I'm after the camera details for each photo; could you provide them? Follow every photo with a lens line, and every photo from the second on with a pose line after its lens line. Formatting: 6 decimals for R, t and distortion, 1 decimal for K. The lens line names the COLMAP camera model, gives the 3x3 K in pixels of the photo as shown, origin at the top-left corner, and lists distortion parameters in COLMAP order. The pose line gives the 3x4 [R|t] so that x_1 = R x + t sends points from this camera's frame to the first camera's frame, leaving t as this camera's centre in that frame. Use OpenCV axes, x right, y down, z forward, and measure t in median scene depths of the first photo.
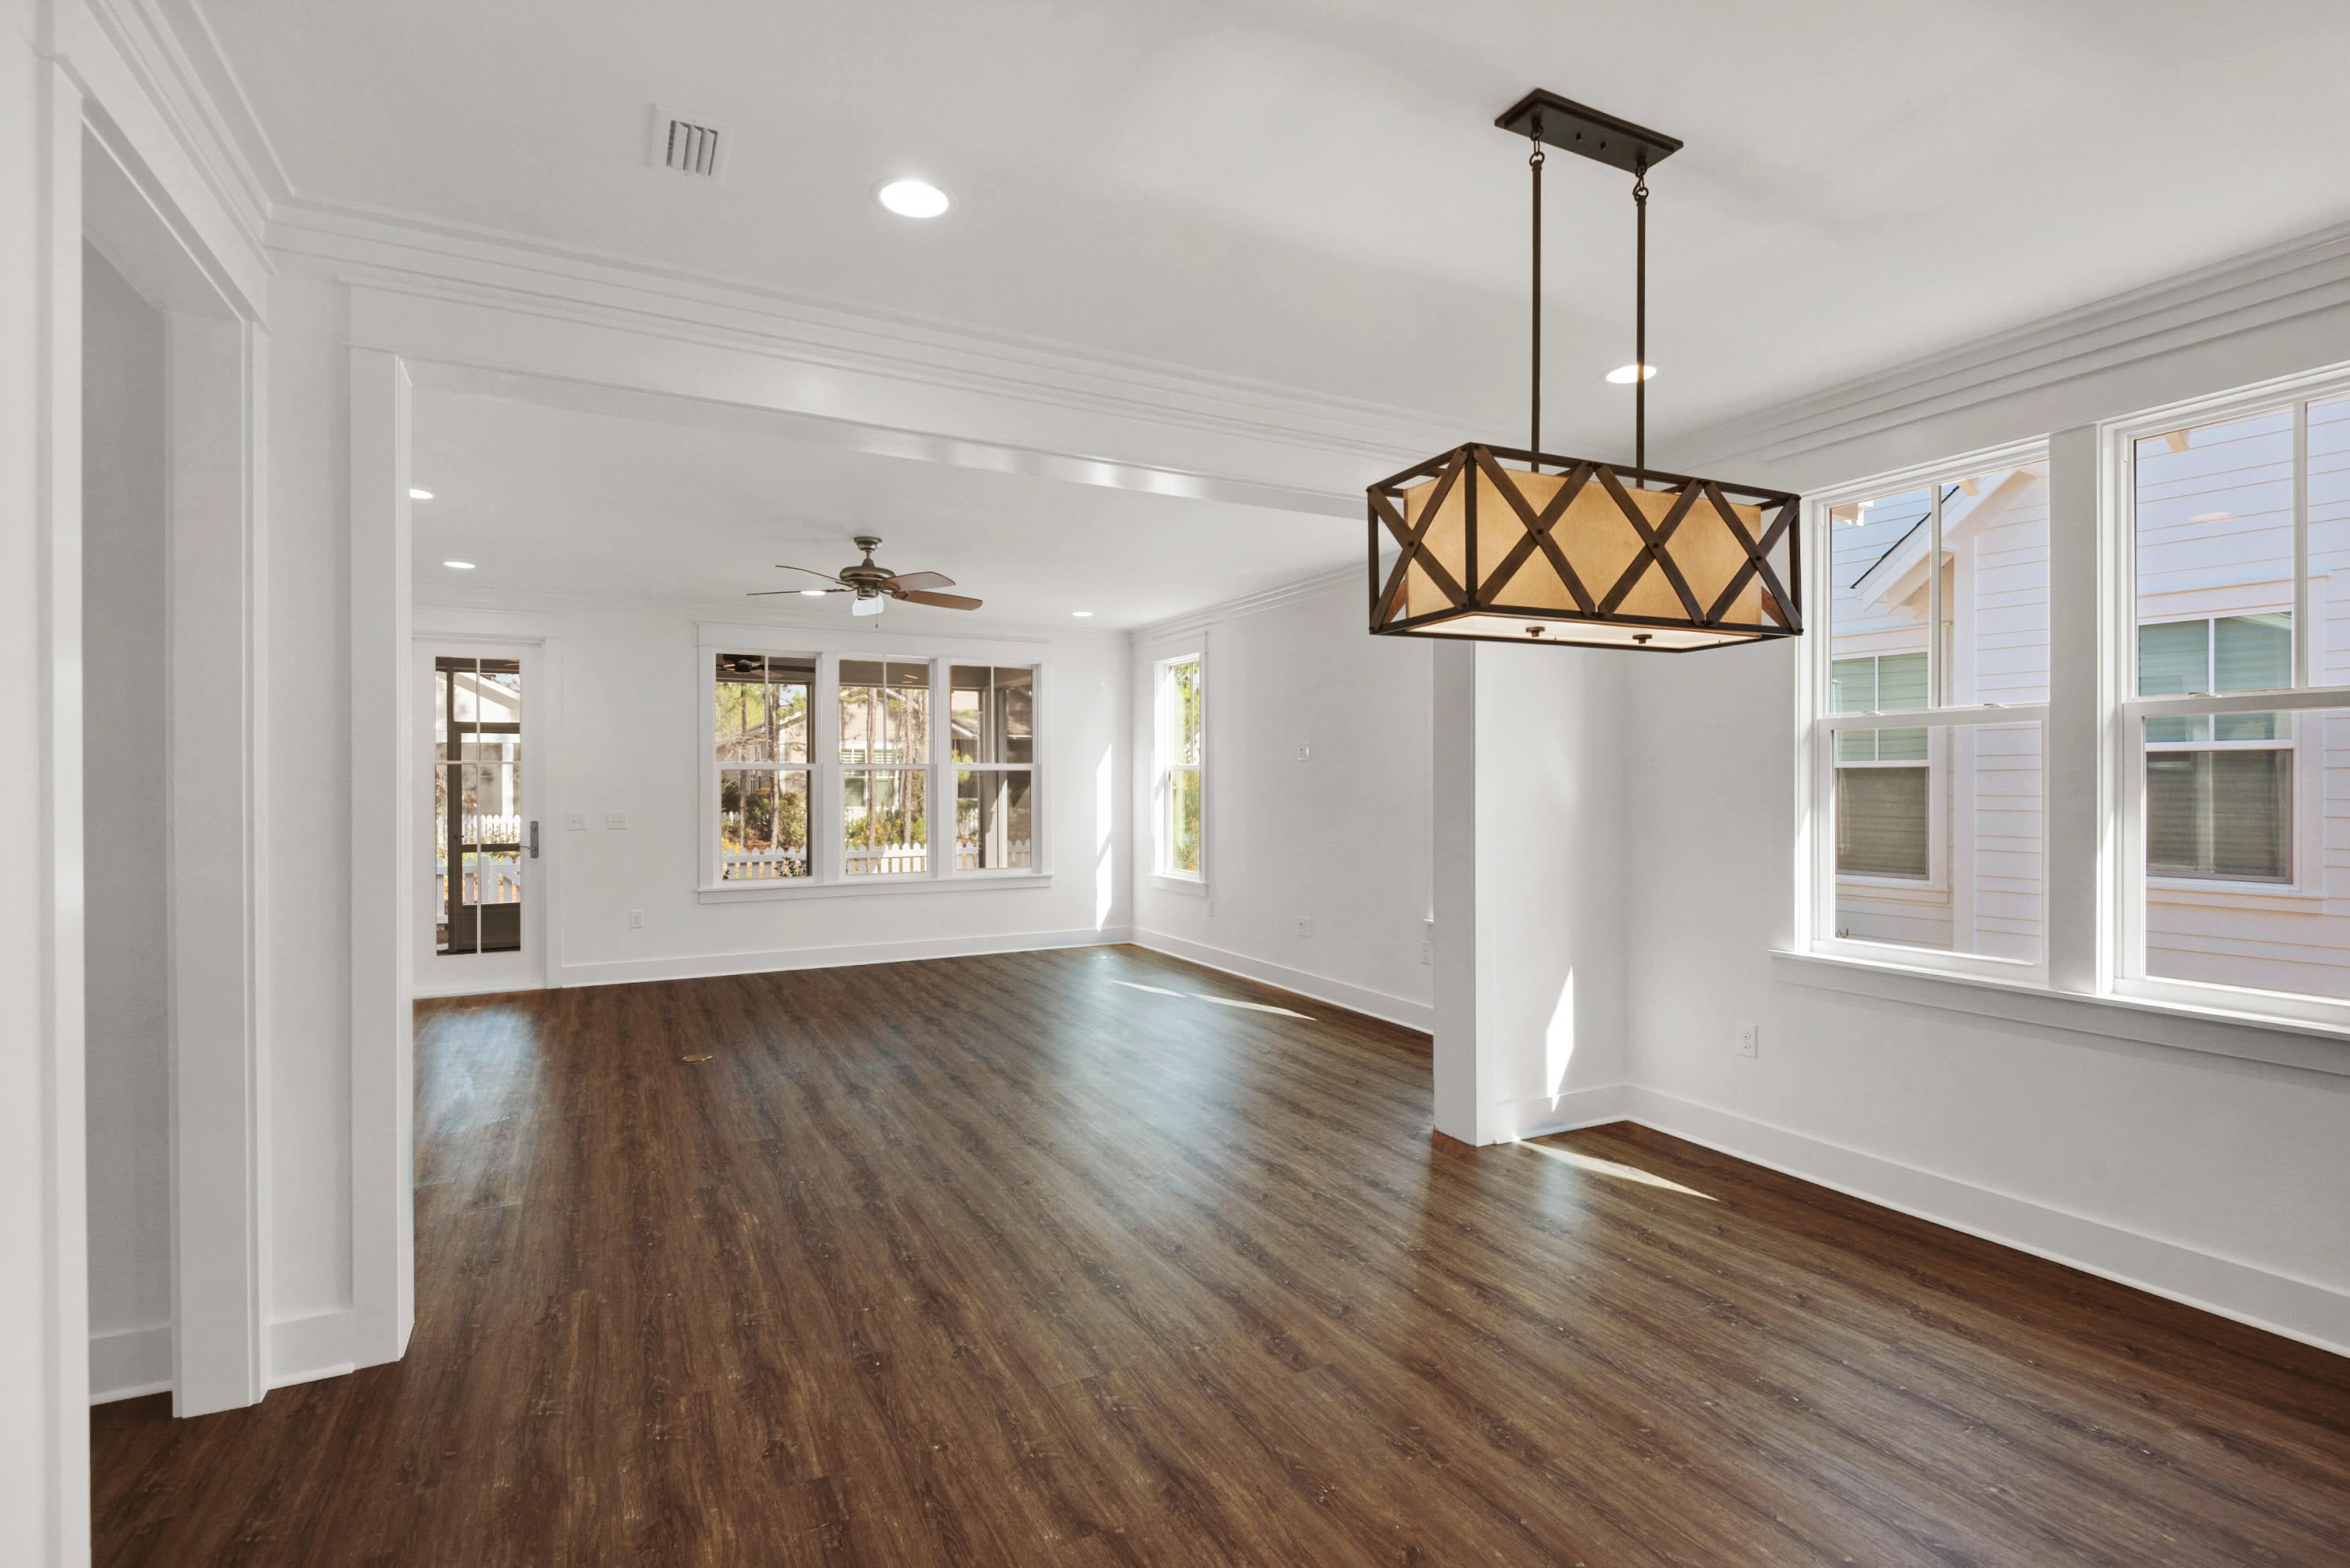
lens RADIAL K [[1086.9, 0, 1166.3], [0, 1086.9, 797.6], [0, 0, 1]] dist [0.015819, 0.000145]
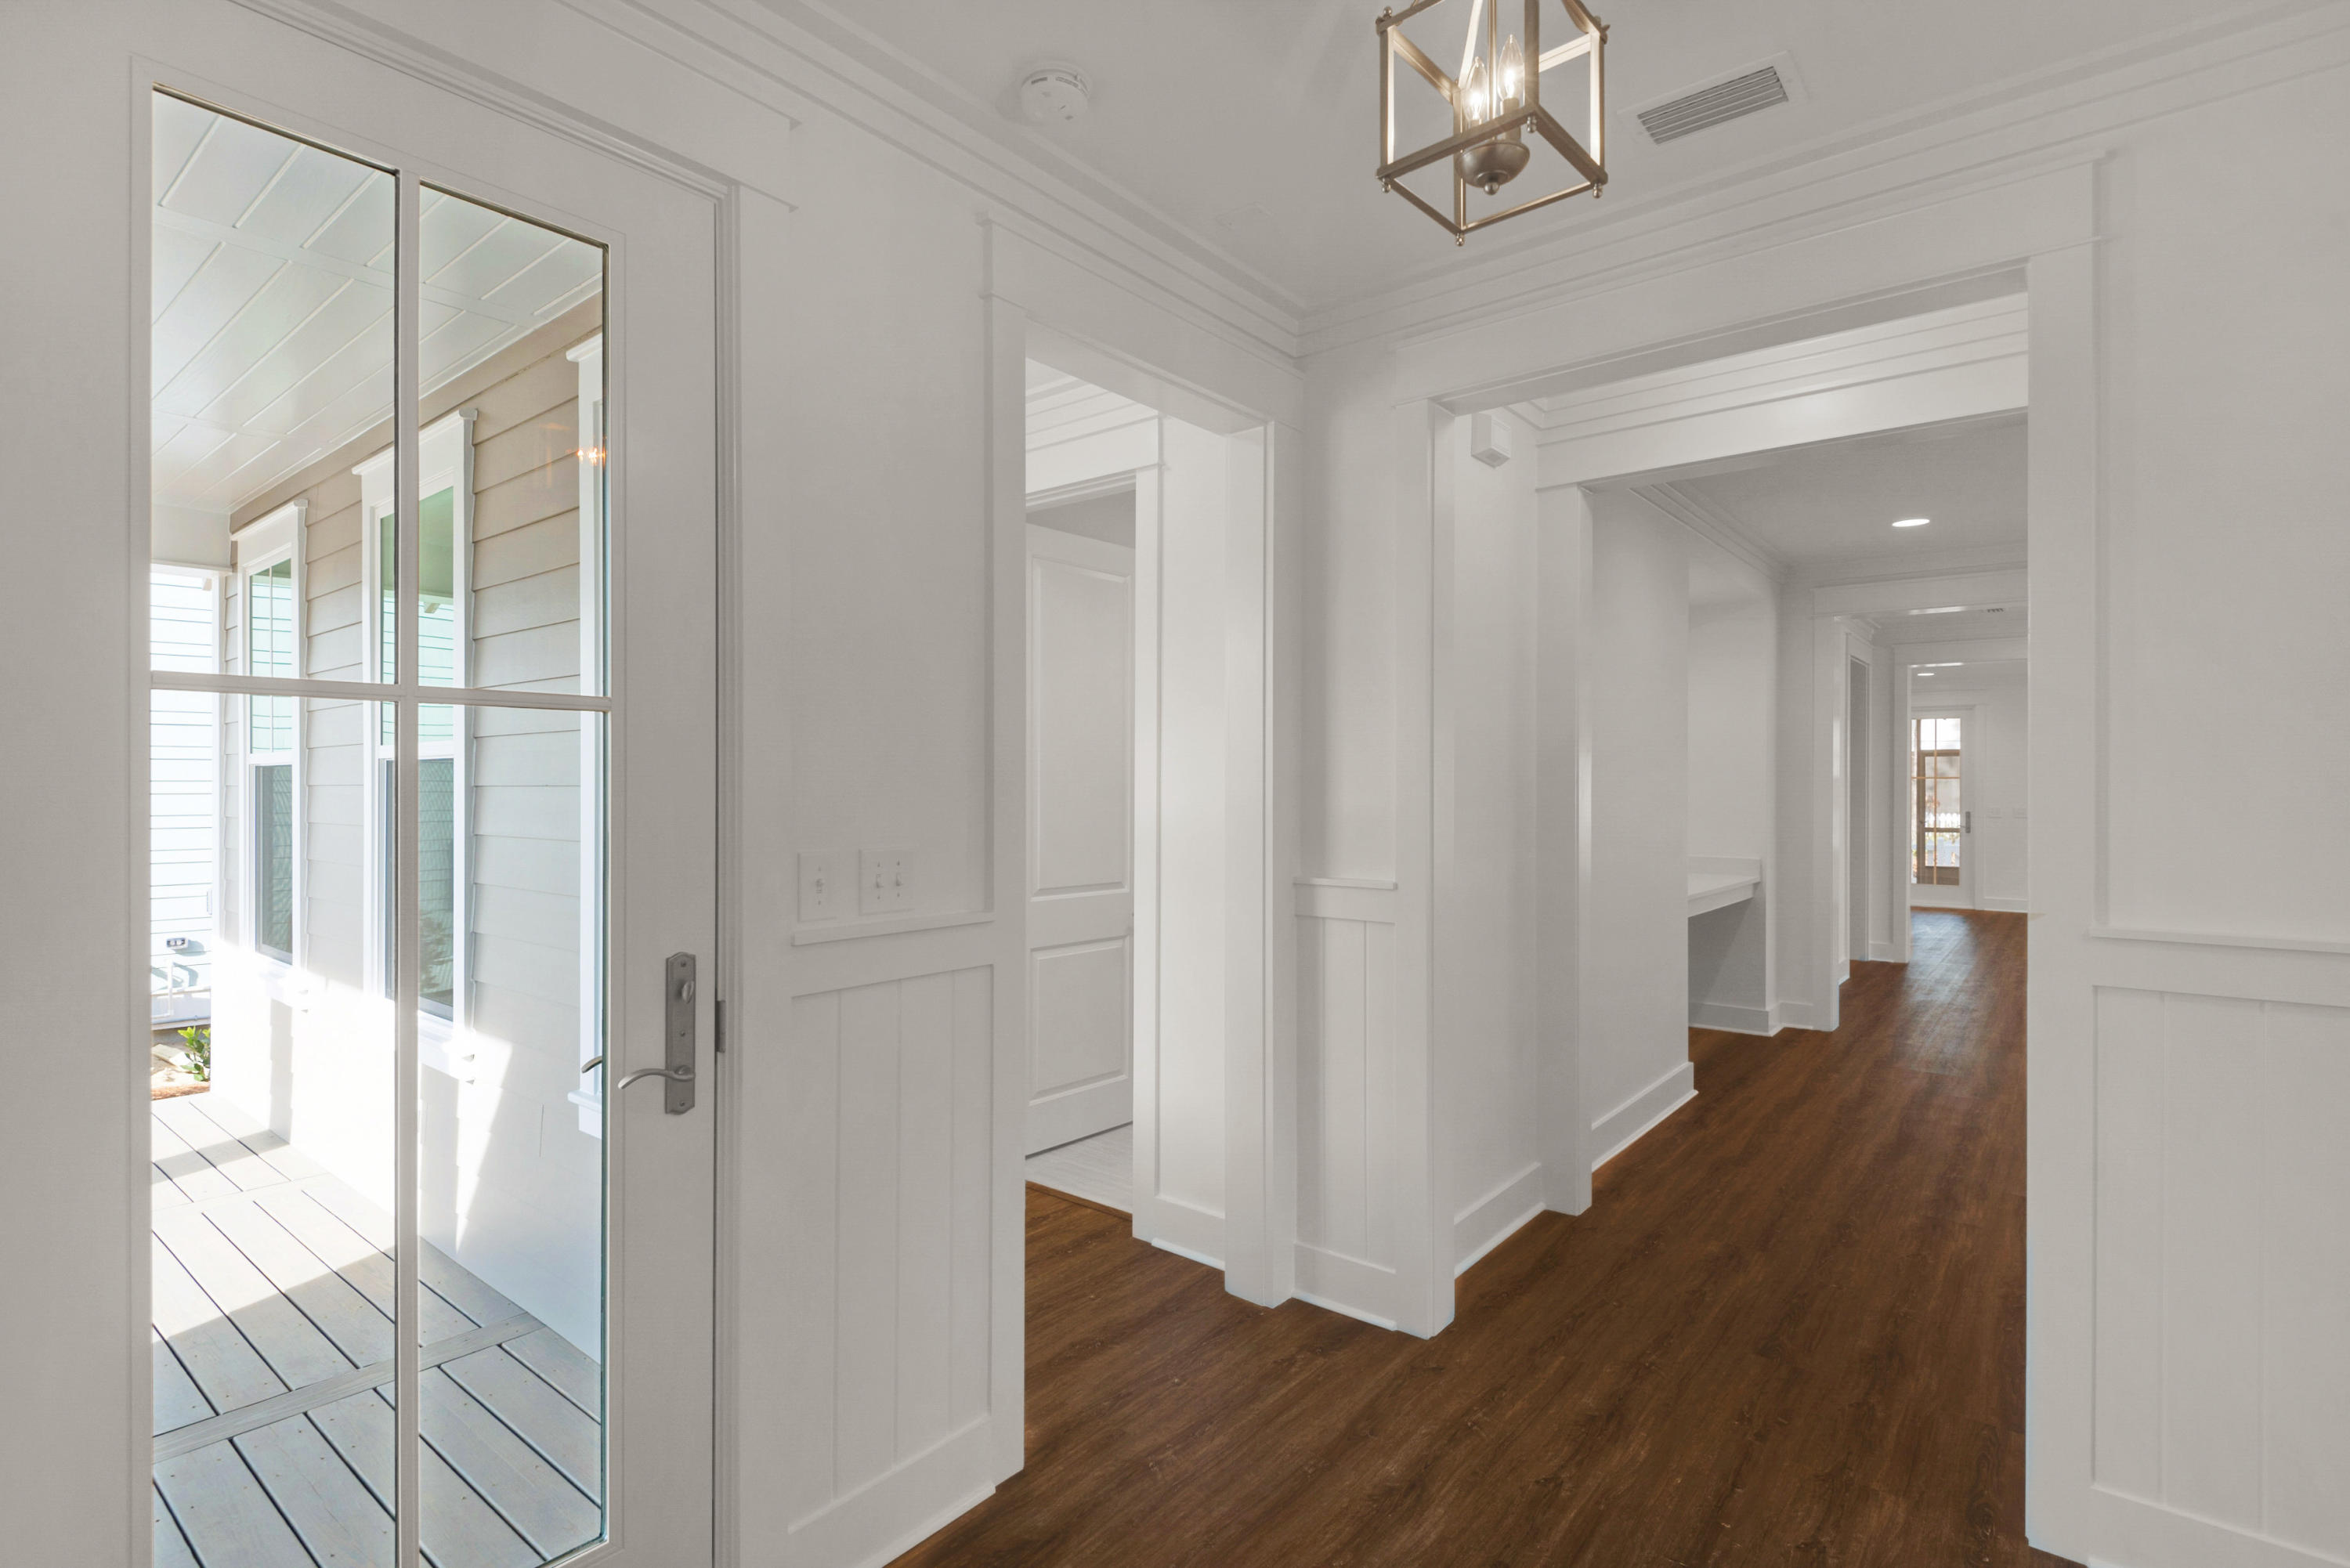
lens RADIAL K [[1131.6, 0, 1131.0], [0, 1131.6, 790.5], [0, 0, 1]] dist [-0.000840, -0.000171]
pose [[0.378318, 0.009128, -0.925631, 0.730302], [-0.015556, 0.999873, 0.003502, 0.003214], [0.925545, 0.013074, 0.378412, -1.143492]]
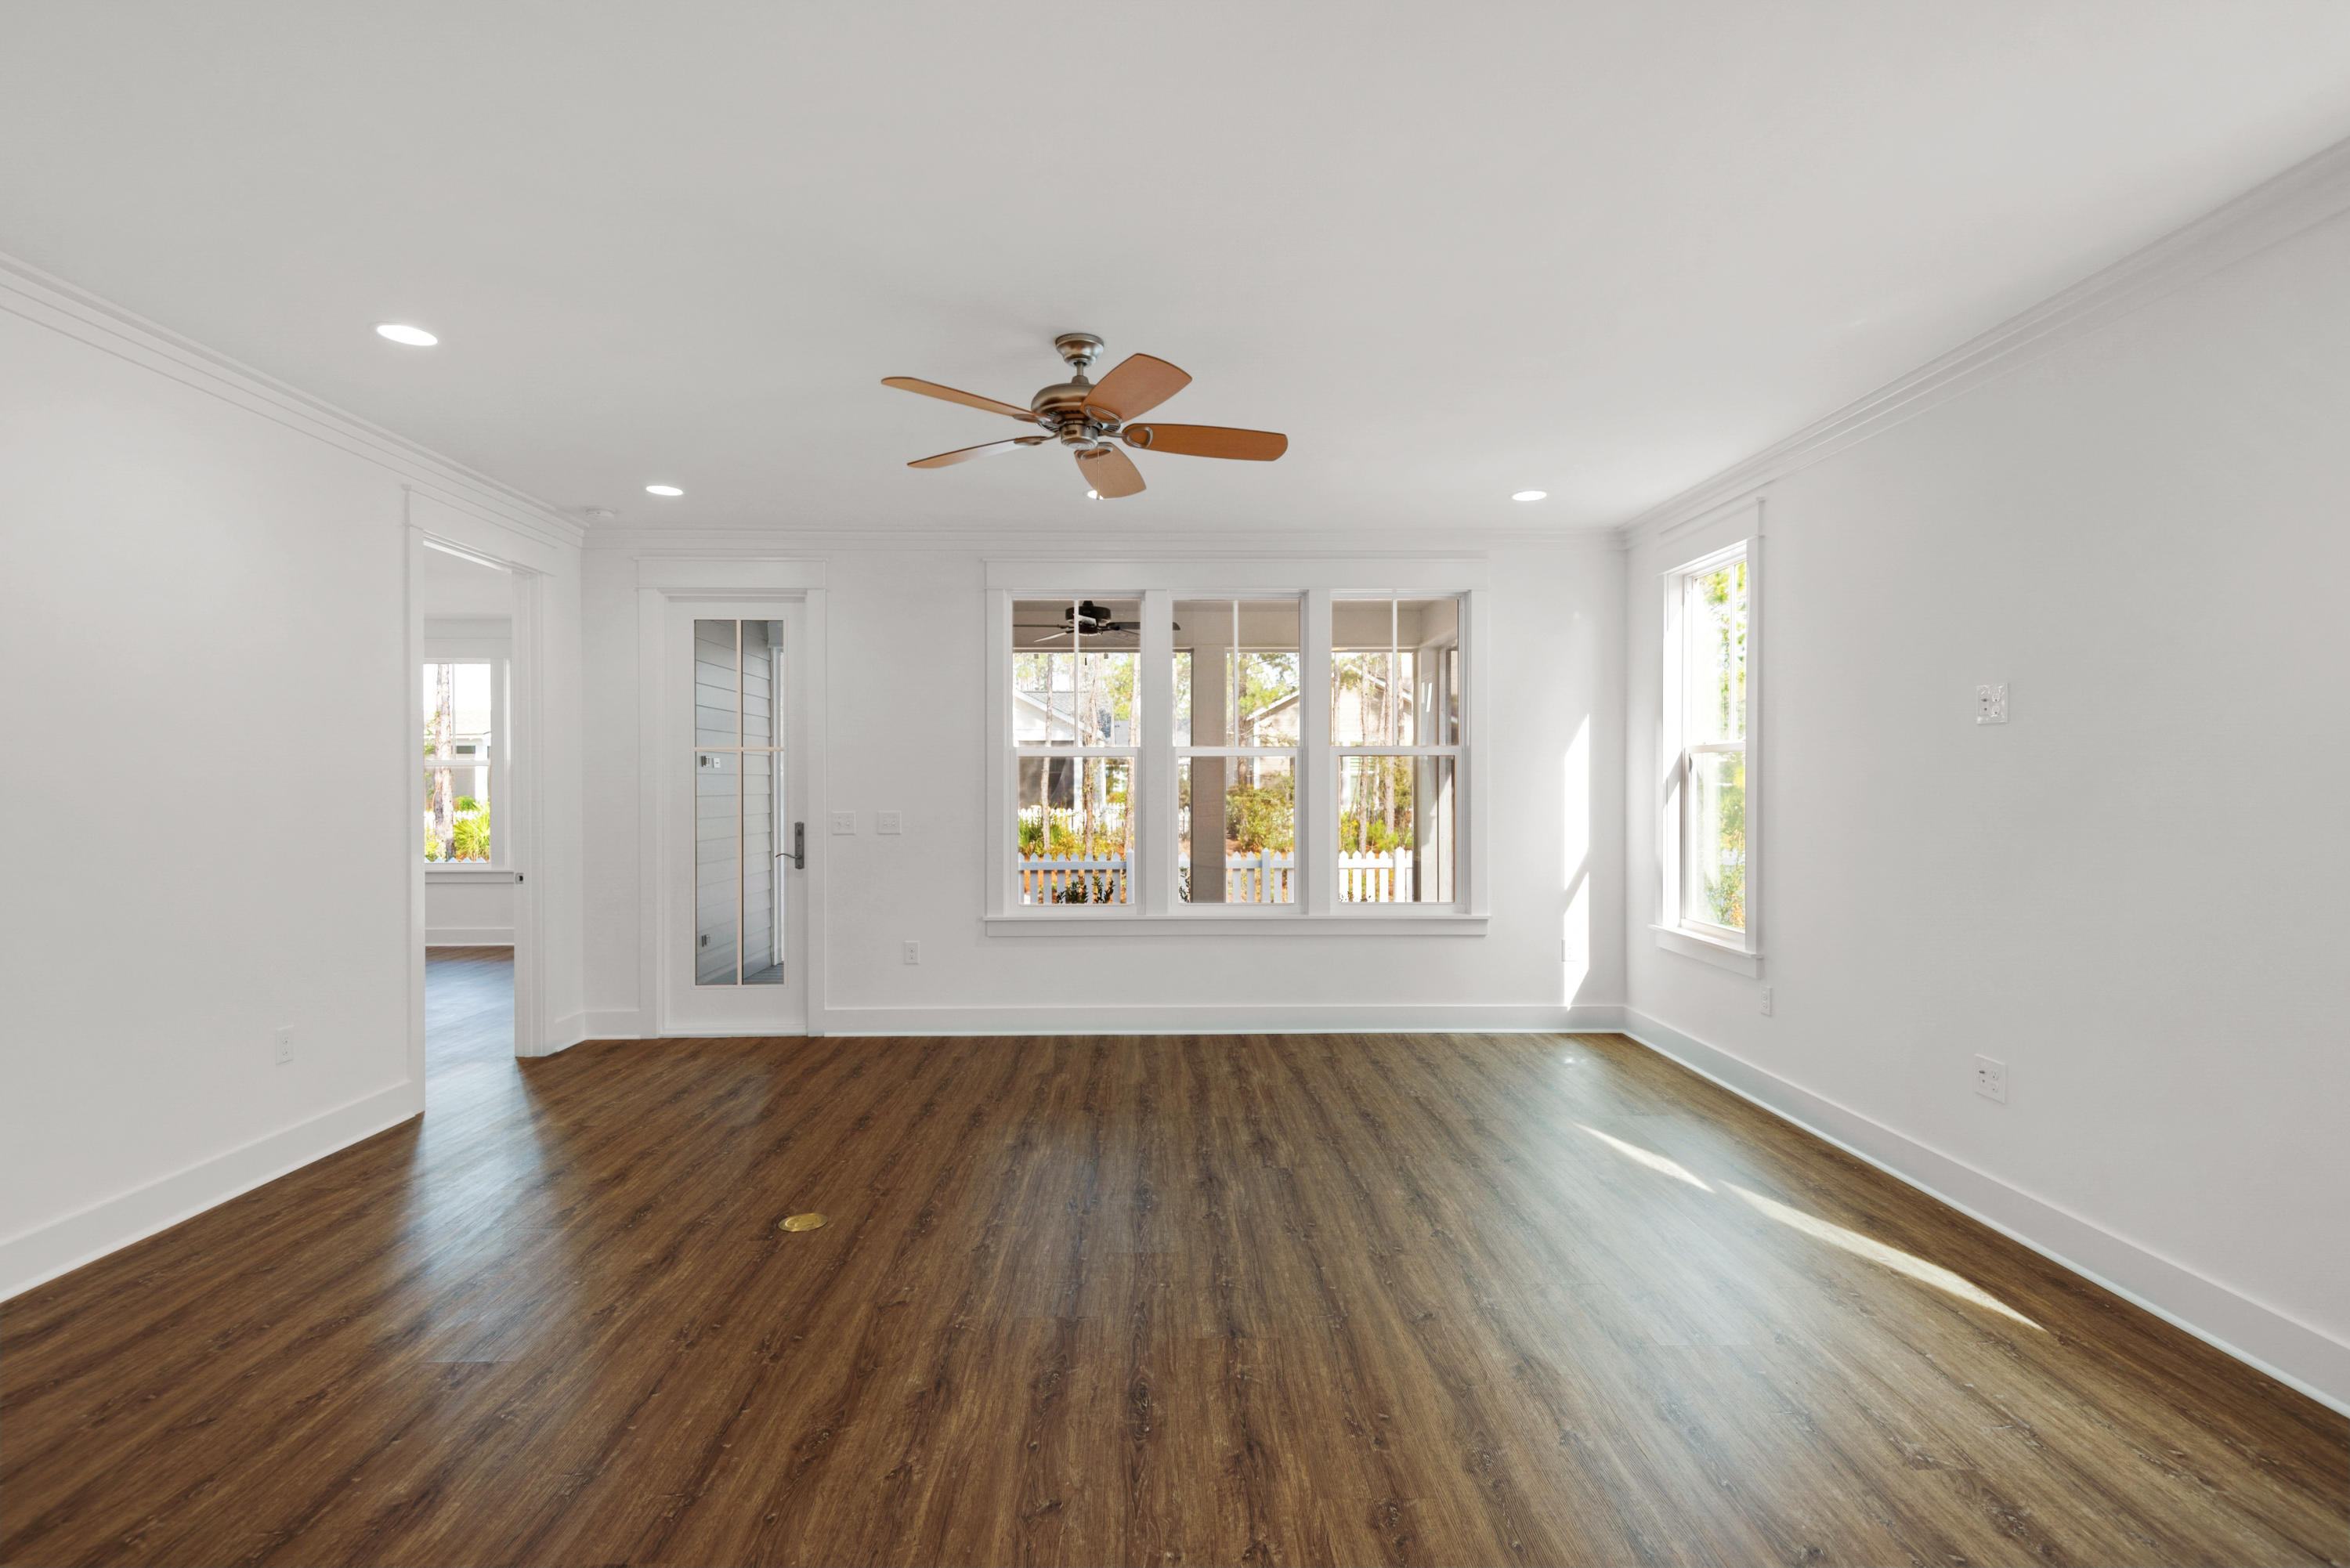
lens RADIAL K [[1131.6, 0, 1159.9], [0, 1131.6, 790.1], [0, 0, 1]] dist [0.021131, -0.014291]
pose [[0.897910, 0.008297, -0.440101, 0.024934], [-0.009488, 0.999955, -0.000504, -0.004036], [0.440077, 0.004628, 0.897948, 0.481742]]
